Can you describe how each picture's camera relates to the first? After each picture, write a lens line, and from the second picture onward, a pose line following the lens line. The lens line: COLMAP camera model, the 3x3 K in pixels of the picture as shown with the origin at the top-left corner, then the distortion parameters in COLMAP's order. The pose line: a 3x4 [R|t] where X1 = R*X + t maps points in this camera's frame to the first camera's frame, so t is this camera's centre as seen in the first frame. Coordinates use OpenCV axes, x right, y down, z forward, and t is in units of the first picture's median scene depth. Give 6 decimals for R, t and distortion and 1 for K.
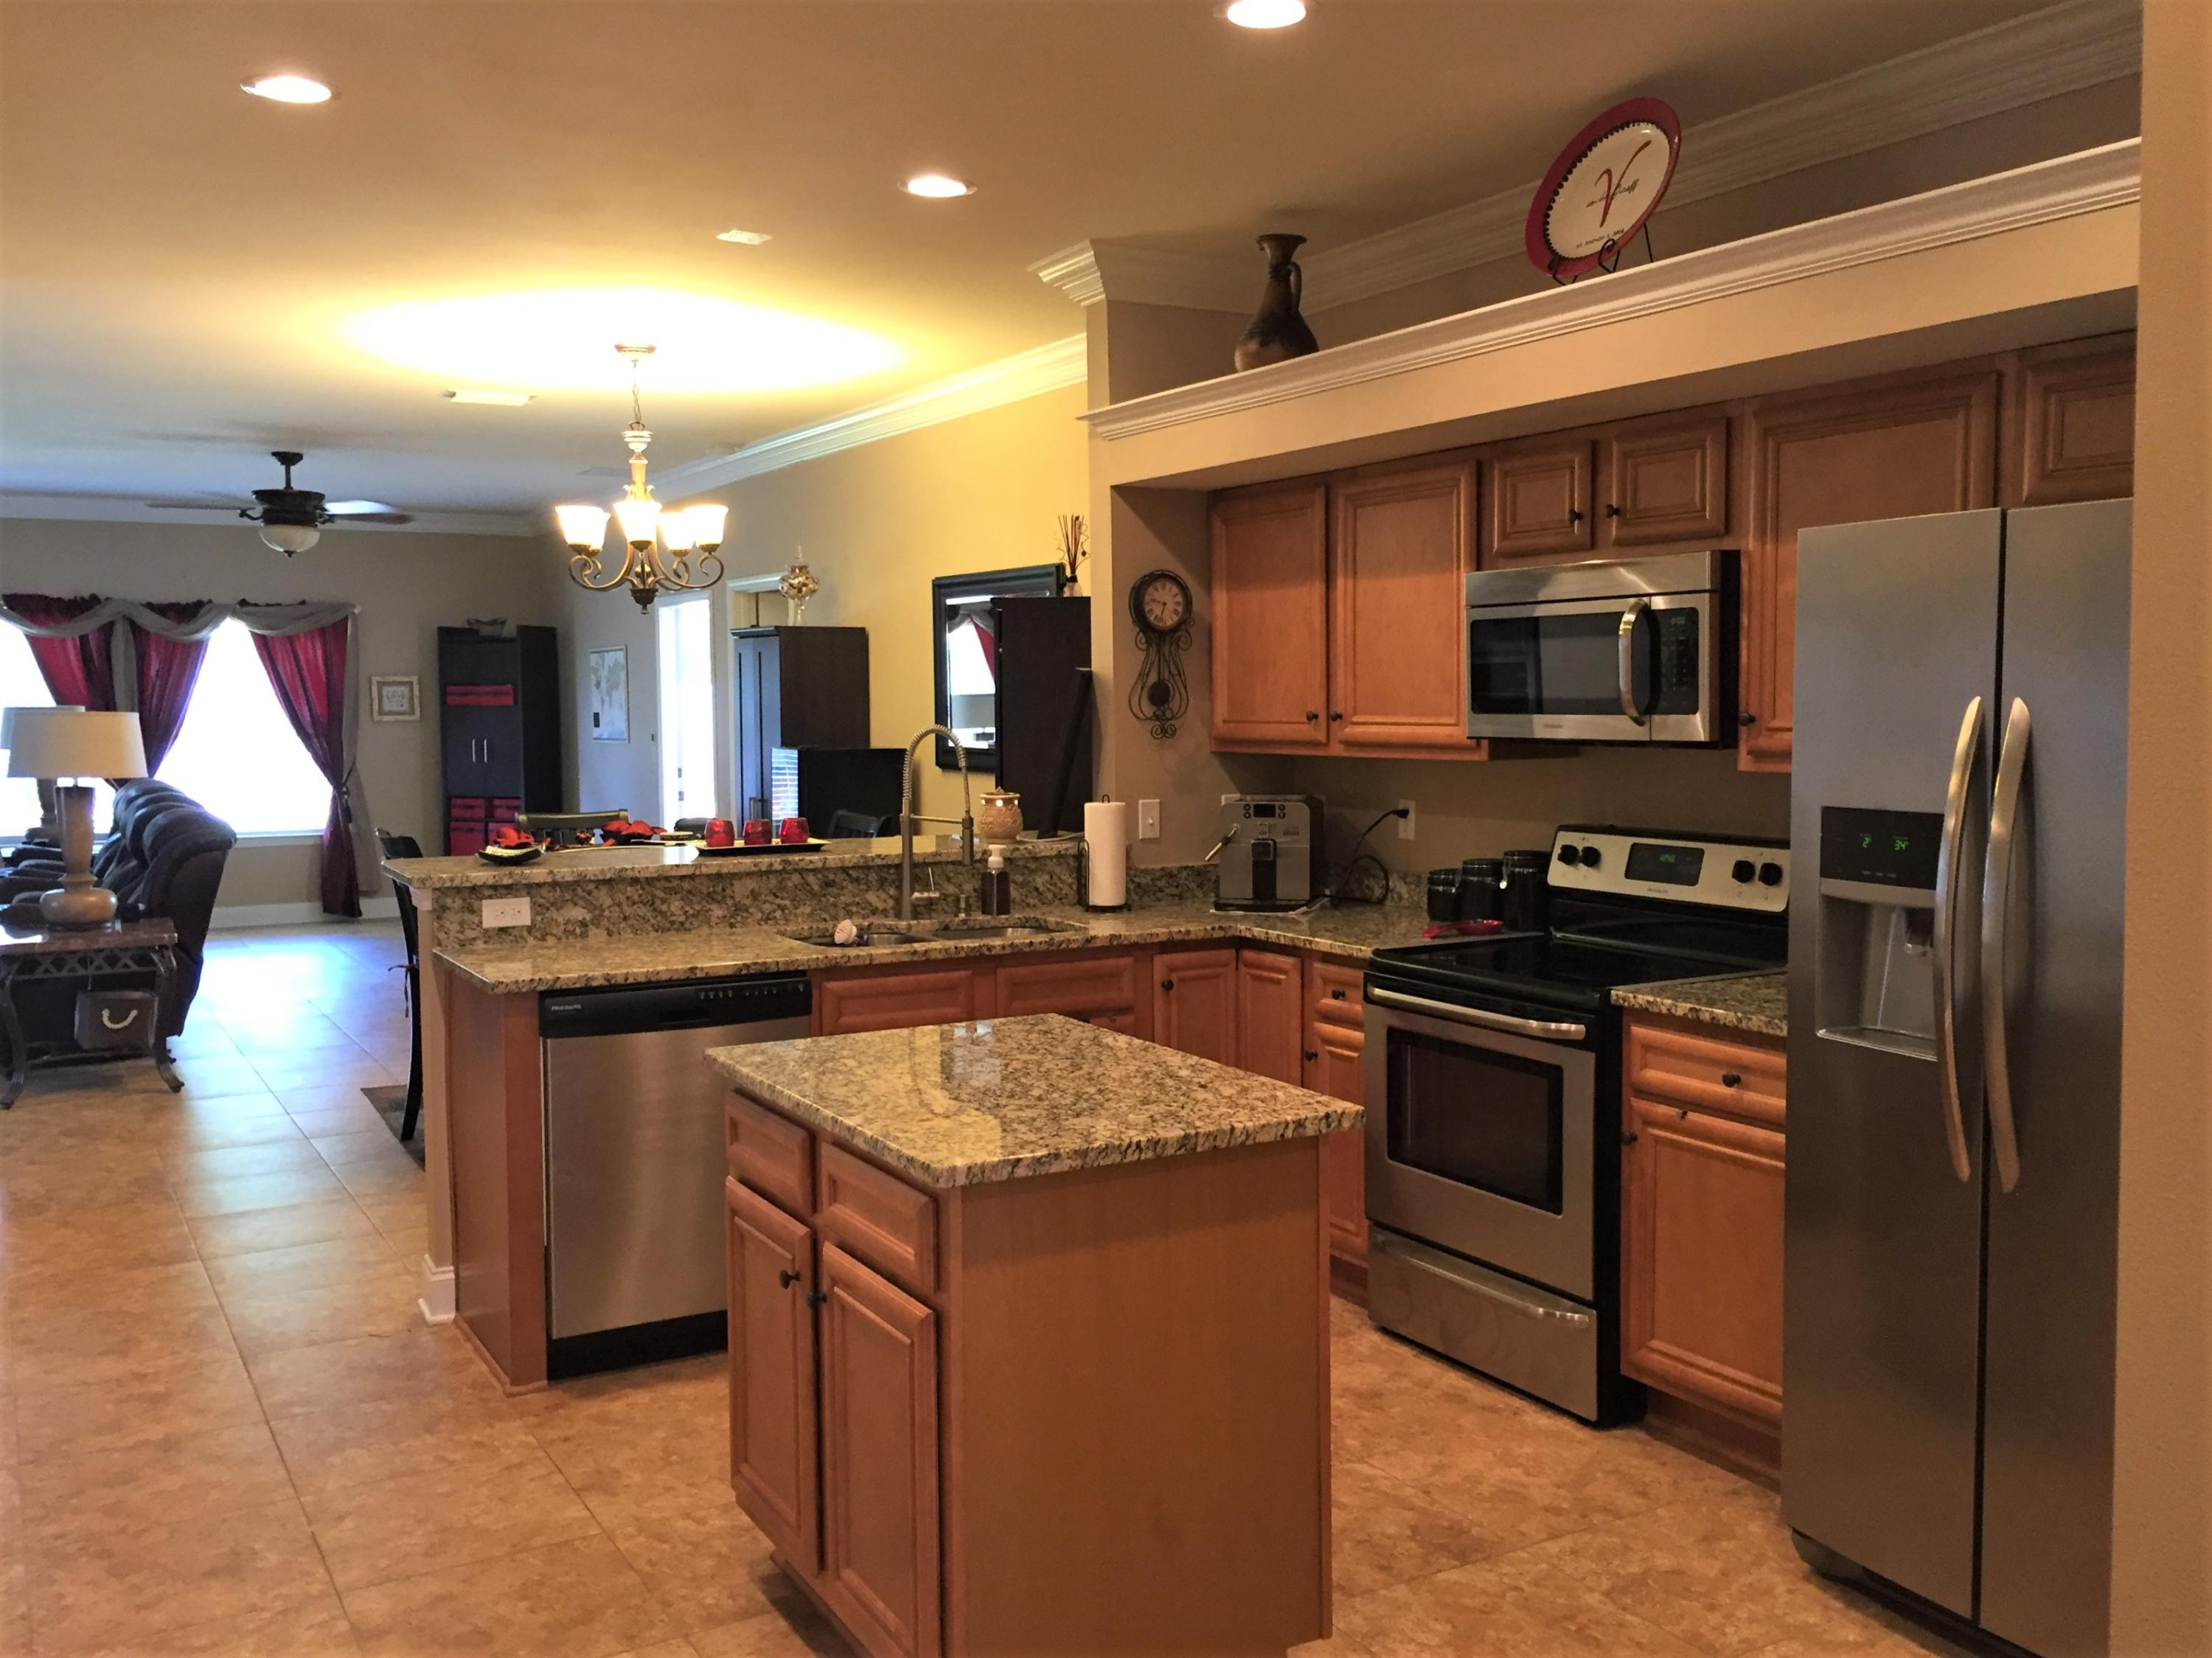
lens RADIAL K [[1632.9, 0, 982.8], [0, 1632.9, 804.7], [0, 0, 1]] dist [0.046071, -0.069547]
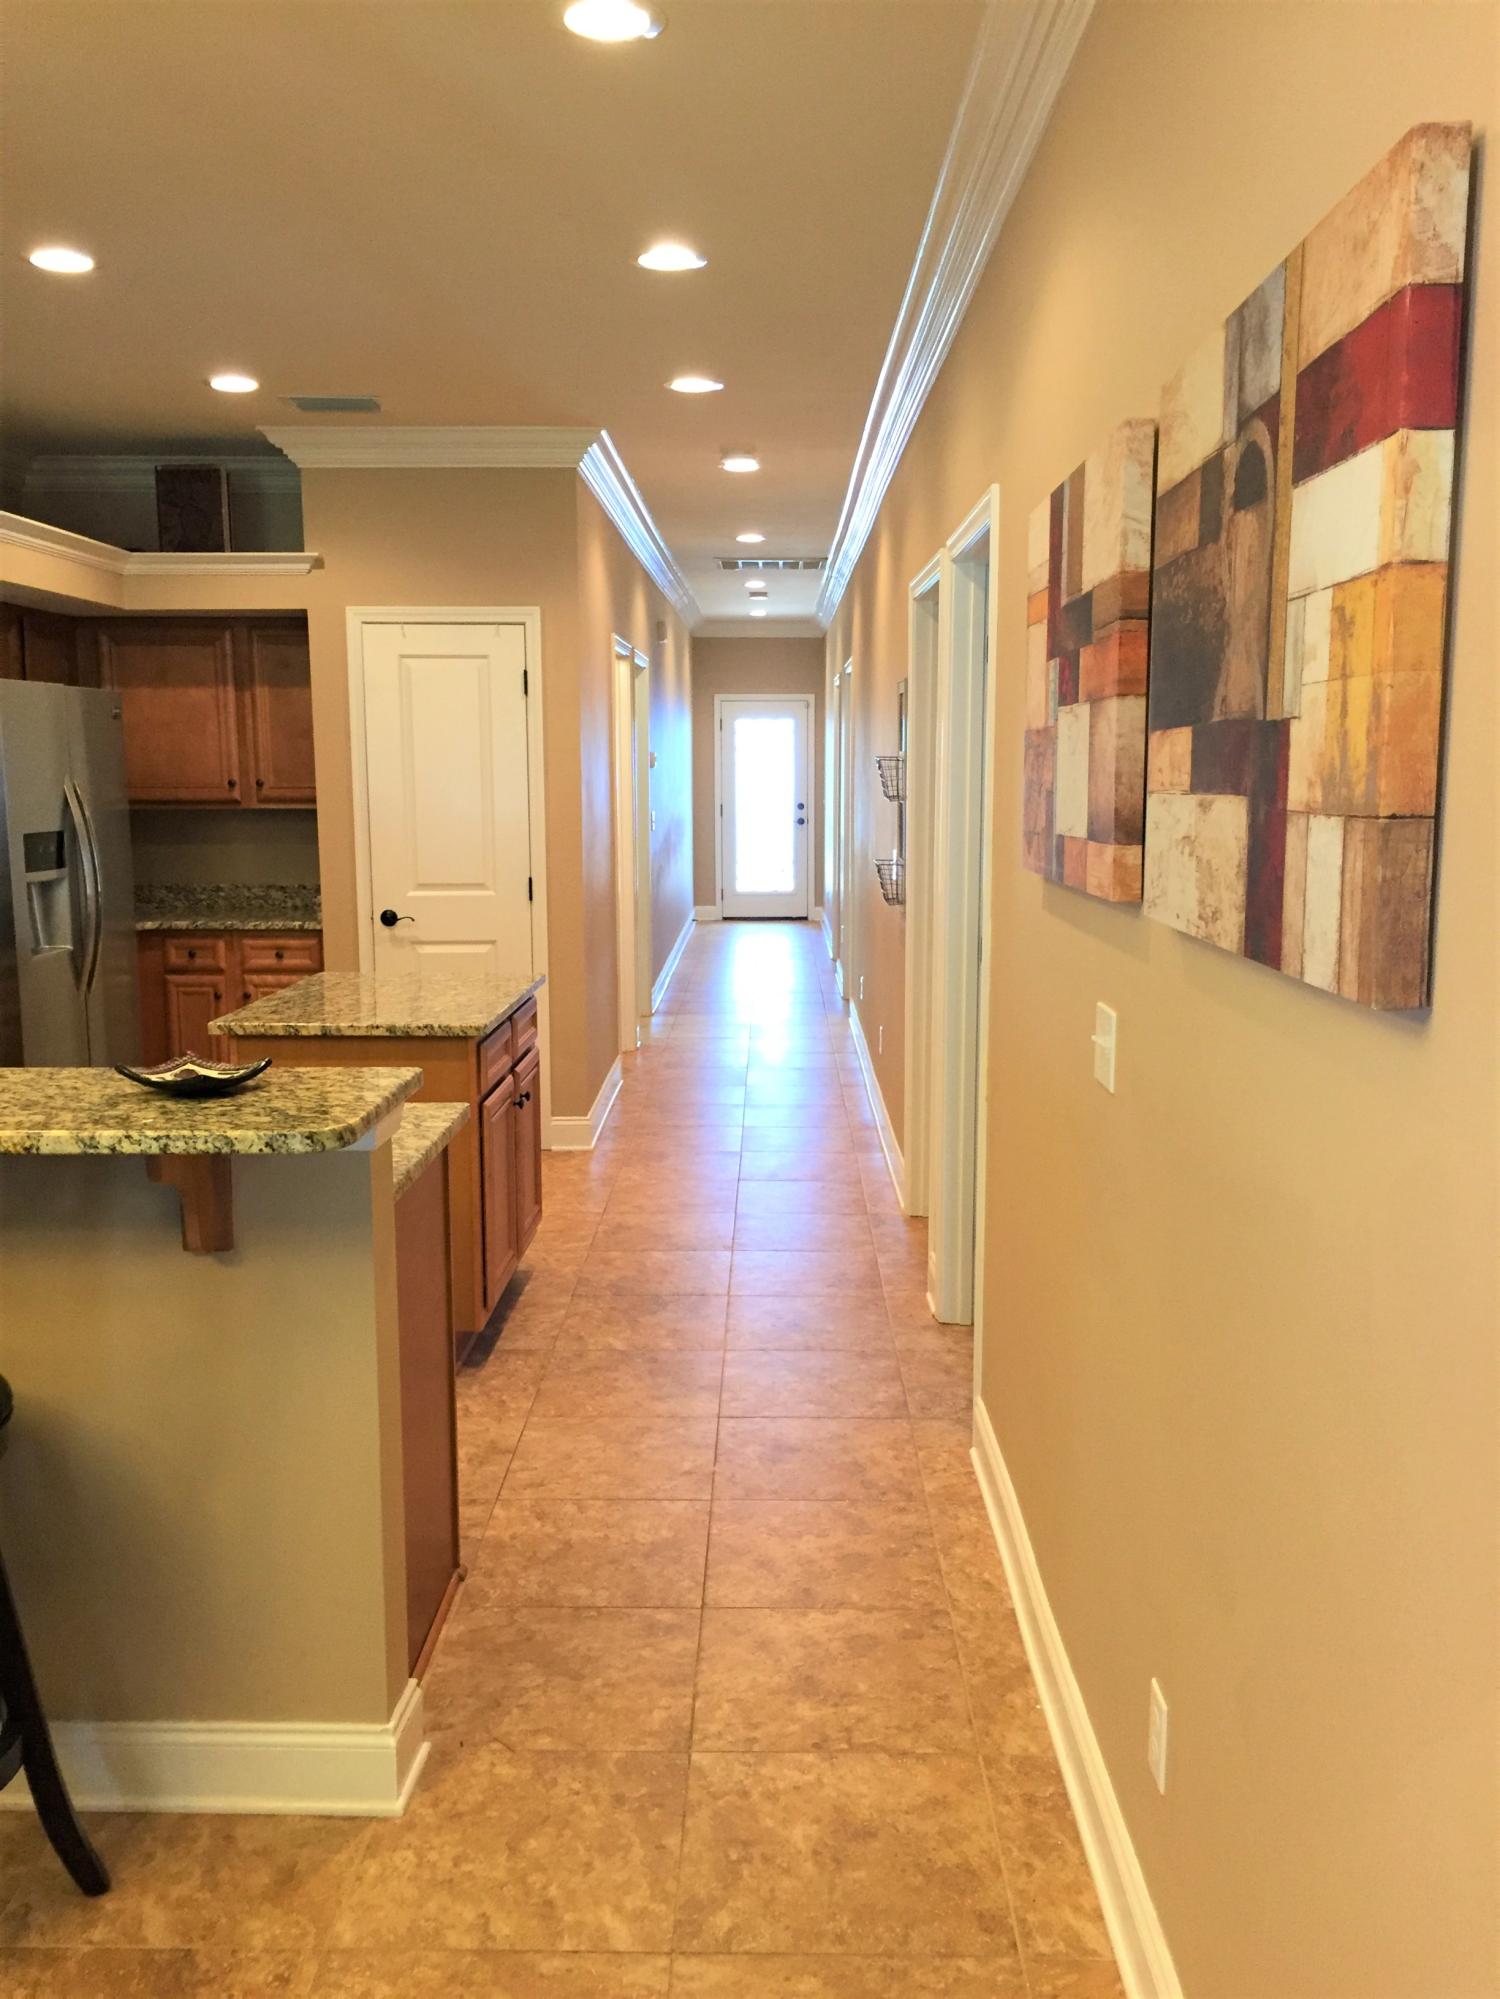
lens RADIAL K [[1727.6, 0, 709.6], [0, 1727.6, 996.4], [0, 0, 1]] dist [0.081574, -0.115734]
pose [[-0.837982, -0.069516, 0.541252, -0.612514], [0.040696, 0.981130, 0.189019, -0.081674], [-0.544178, 0.180422, -0.819340, 1.133851]]
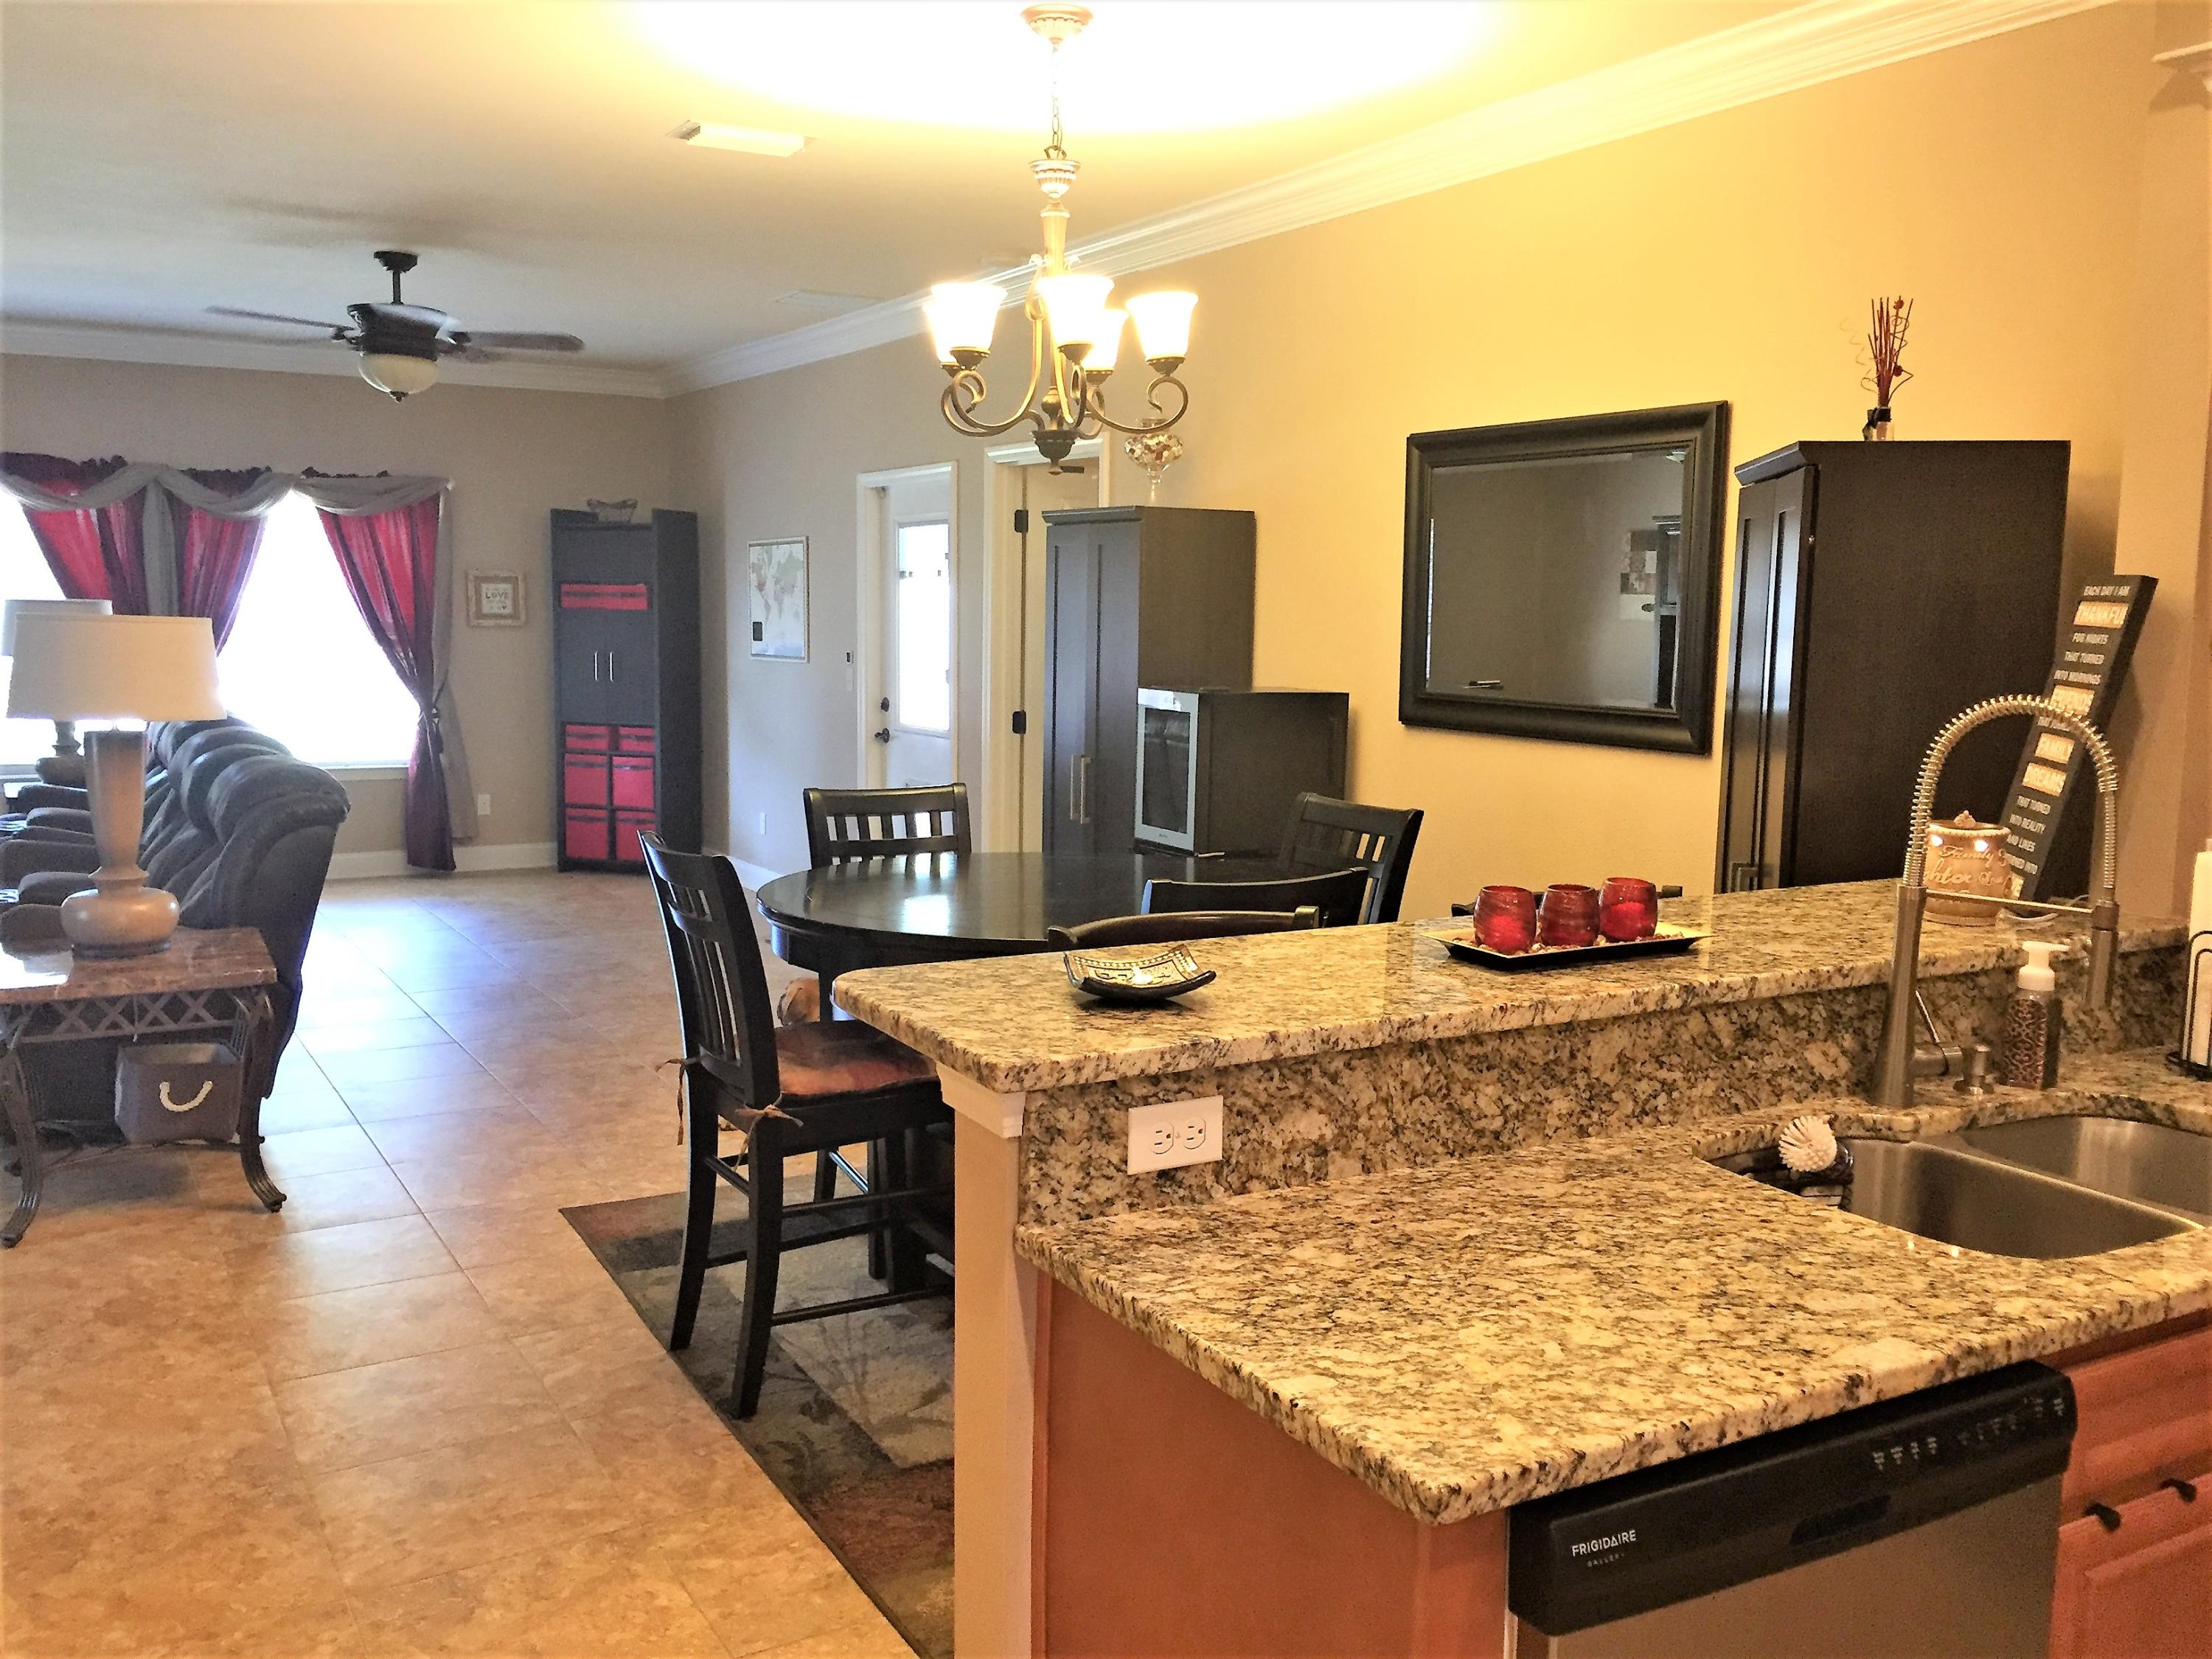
lens RADIAL K [[1911.7, 0, 1133.1], [0, 1911.7, 825.2], [0, 0, 1]] dist [0.081574, -0.115734]
pose [[0.999749, 0.019342, -0.011342, -0.167977], [-0.018788, 0.998716, 0.047057, -0.020877], [0.012237, -0.046832, 0.998828, 0.287400]]
